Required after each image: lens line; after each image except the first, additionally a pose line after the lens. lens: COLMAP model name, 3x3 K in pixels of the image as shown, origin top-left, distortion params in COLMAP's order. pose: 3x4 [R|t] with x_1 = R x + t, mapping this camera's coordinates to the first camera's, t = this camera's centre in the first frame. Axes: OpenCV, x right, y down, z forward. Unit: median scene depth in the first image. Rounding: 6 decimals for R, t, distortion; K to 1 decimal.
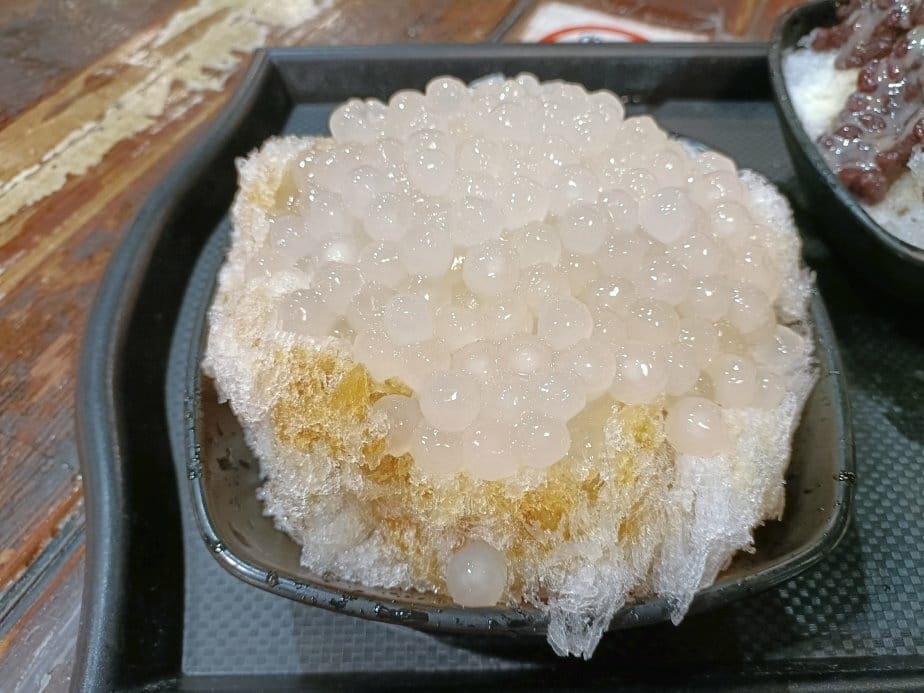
lens RADIAL K [[695.7, 0, 465.6], [0, 695.7, 348.4], [0, 0, 1]] dist [0.006003, 0.003947]
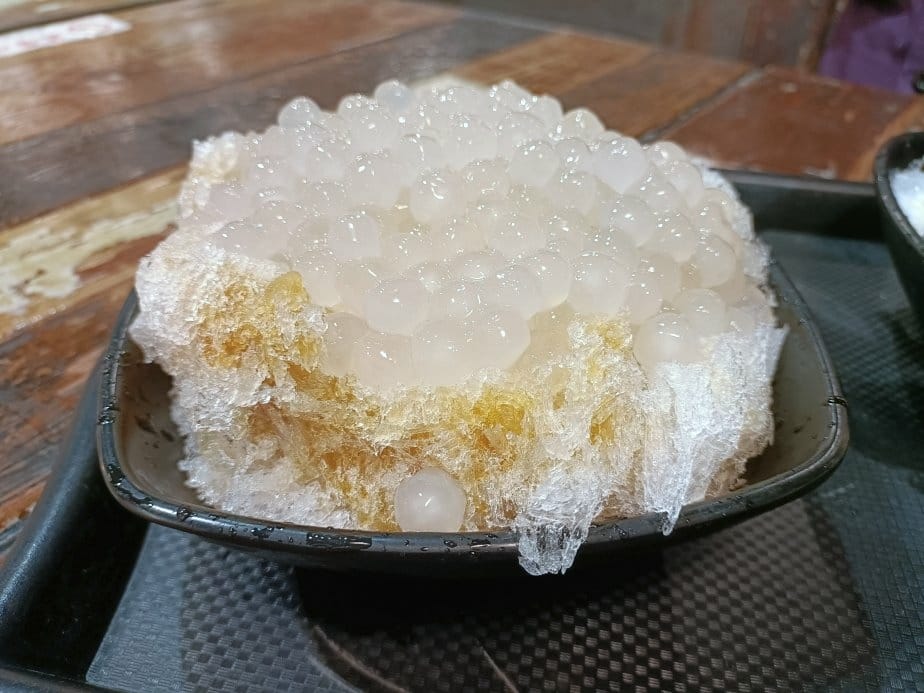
lens RADIAL K [[695.7, 0, 465.6], [0, 695.7, 348.4], [0, 0, 1]] dist [0.006003, 0.003947]
pose [[0.998441, -0.027894, 0.048347, 0.023172], [0.039619, 0.964296, -0.261847, 0.373366], [-0.039317, 0.263354, 0.963898, 0.132377]]
